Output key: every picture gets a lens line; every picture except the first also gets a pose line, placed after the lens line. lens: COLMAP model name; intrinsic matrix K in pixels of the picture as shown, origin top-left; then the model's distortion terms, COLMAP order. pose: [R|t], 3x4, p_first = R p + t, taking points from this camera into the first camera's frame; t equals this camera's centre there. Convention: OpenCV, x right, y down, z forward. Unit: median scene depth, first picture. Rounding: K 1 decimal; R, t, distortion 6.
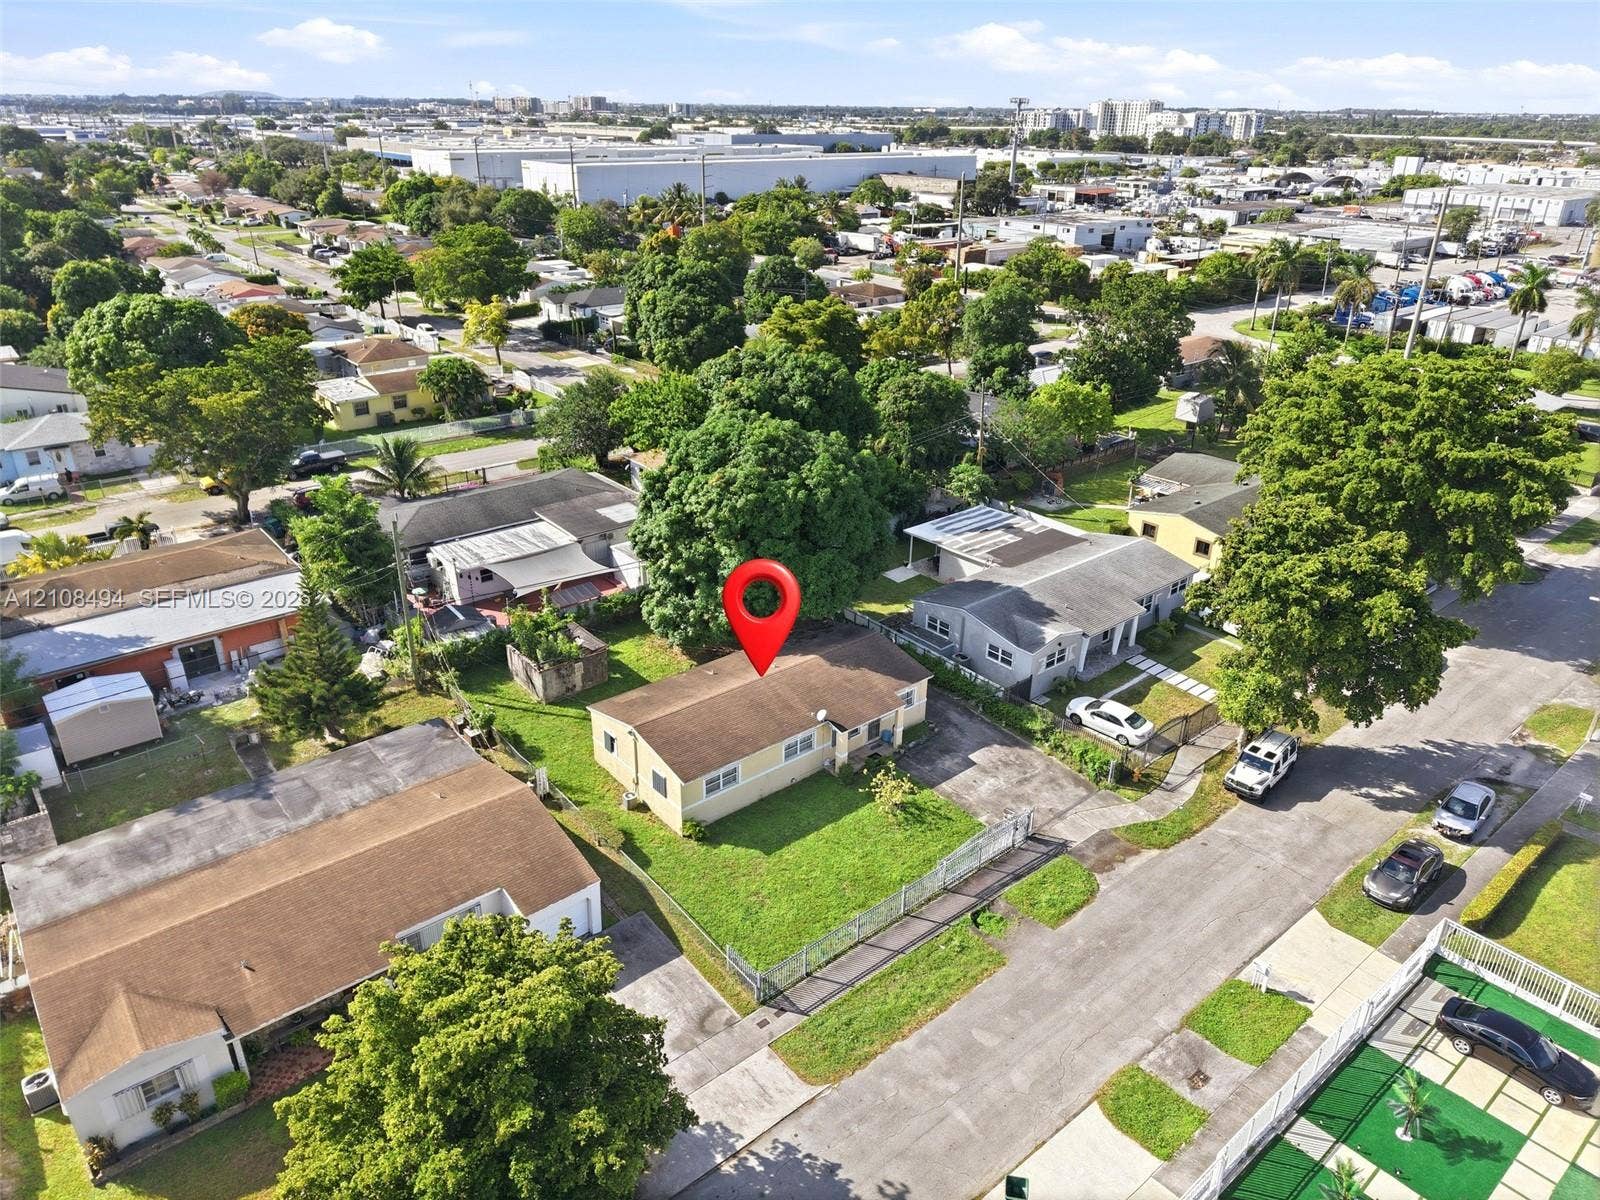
lens RADIAL K [[1075.9, 0, 785.5], [0, 1075.9, 595.4], [0, 0, 1]] dist [-0.003561, -0.006001]
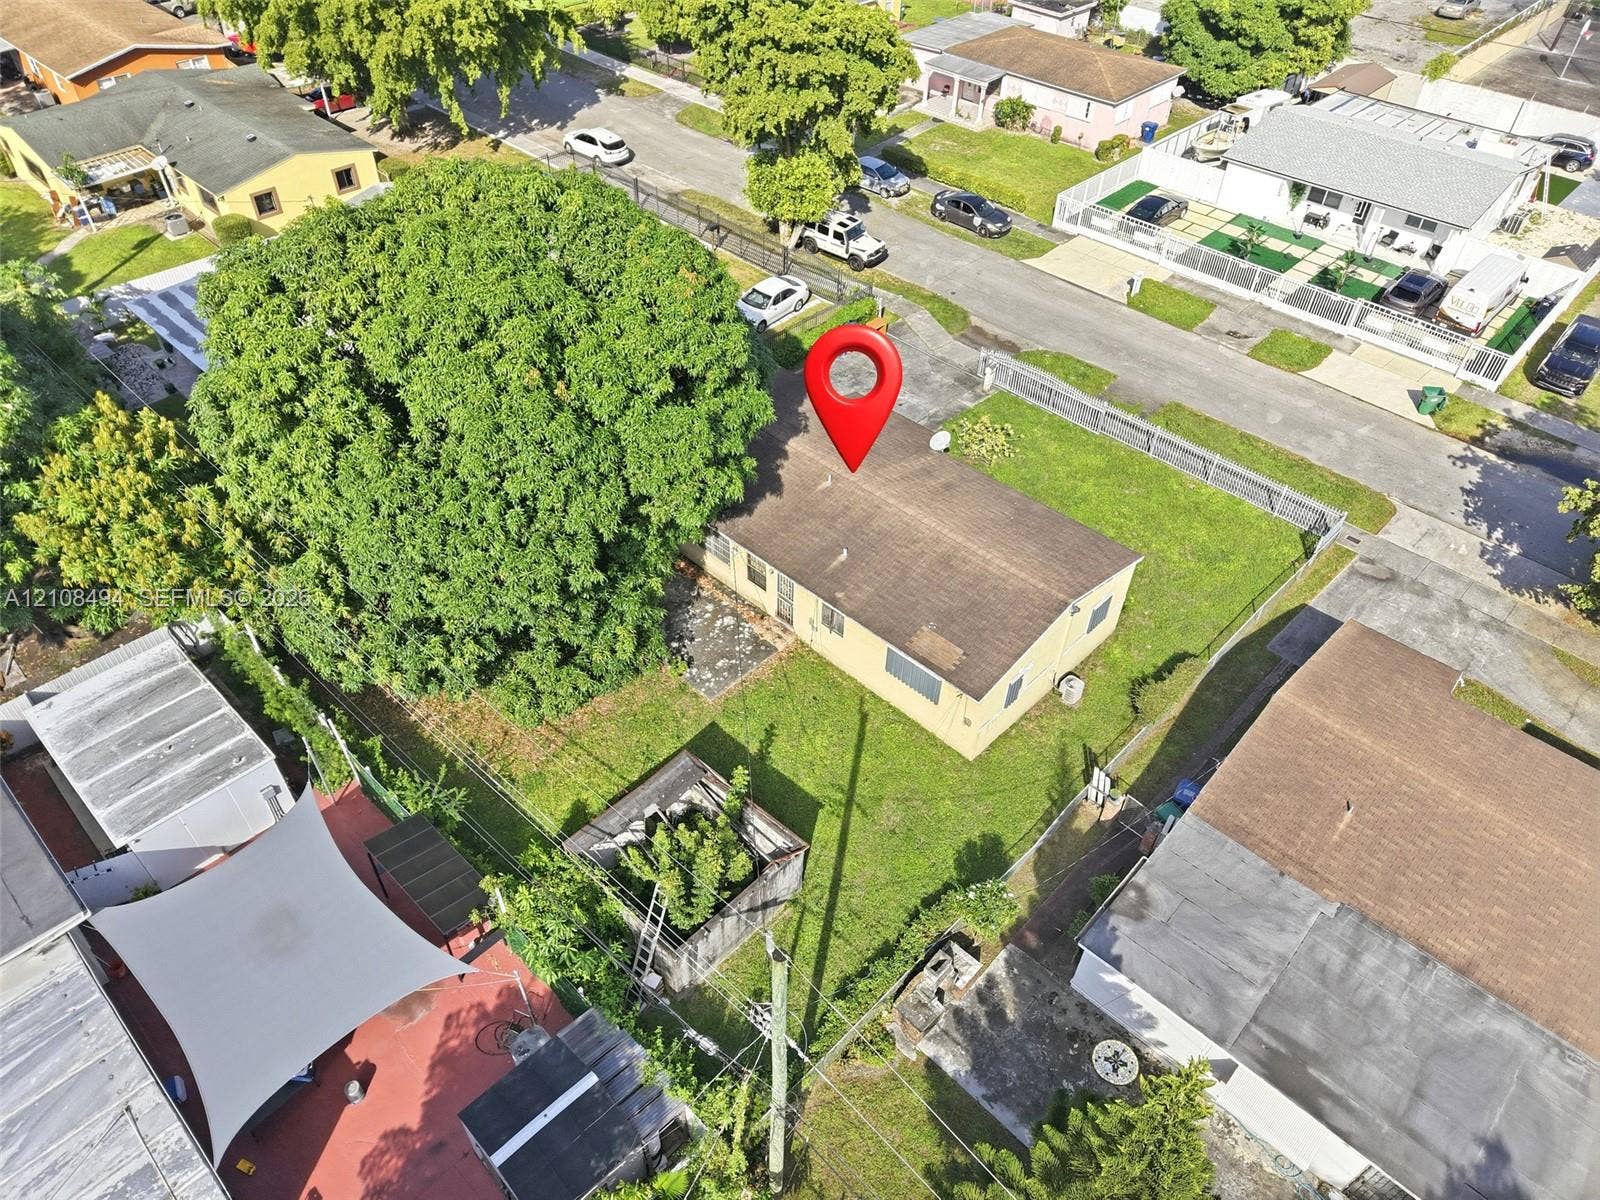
lens RADIAL K [[1075.9, 0, 785.5], [0, 1075.9, 595.4], [0, 0, 1]] dist [-0.003561, -0.006001]
pose [[-0.112181, -0.686372, 0.718546, -0.555719], [0.395232, 0.632632, 0.666009, -0.348083], [-0.911705, 0.358706, 0.200307, 1.000215]]
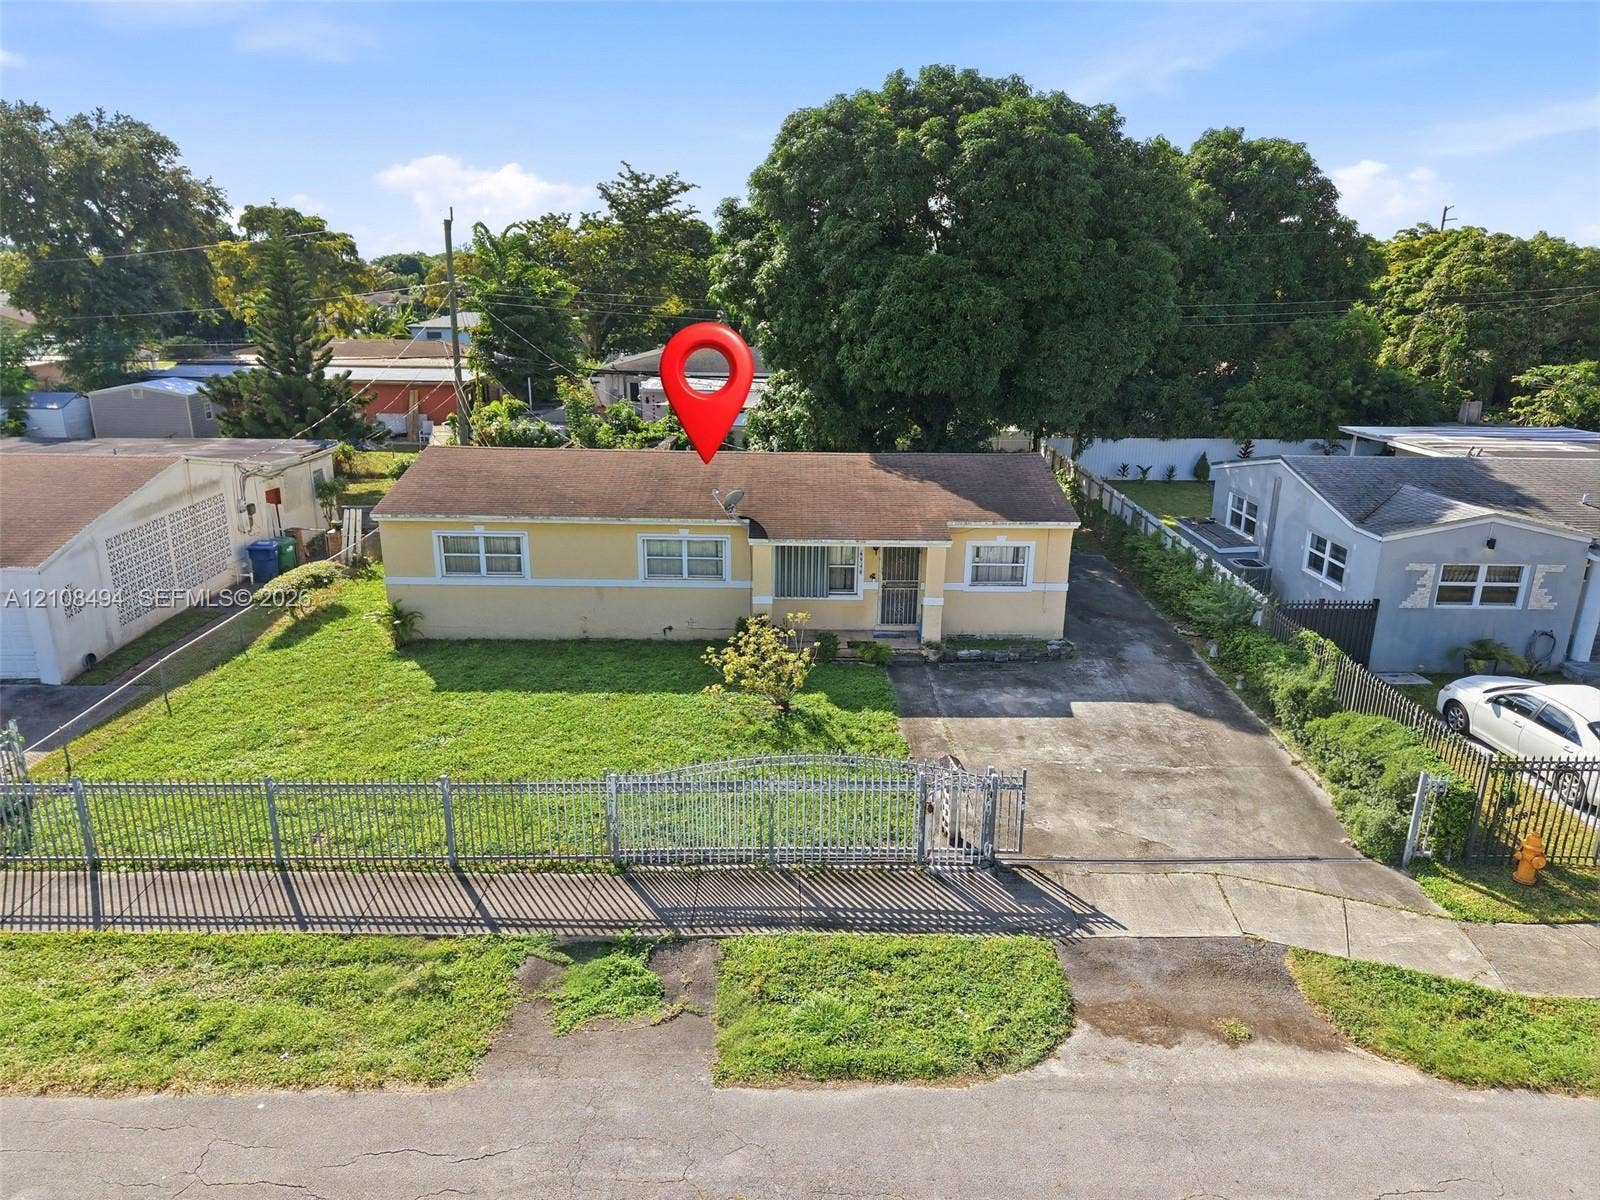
lens RADIAL K [[1075.9, 0, 785.5], [0, 1075.9, 595.4], [0, 0, 1]] dist [-0.003561, -0.006001]
pose [[0.766585, 0.173862, -0.618158, 0.346796], [-0.267032, 0.961778, -0.060642, 0.173960], [0.583987, 0.211555, 0.783711, 0.657951]]
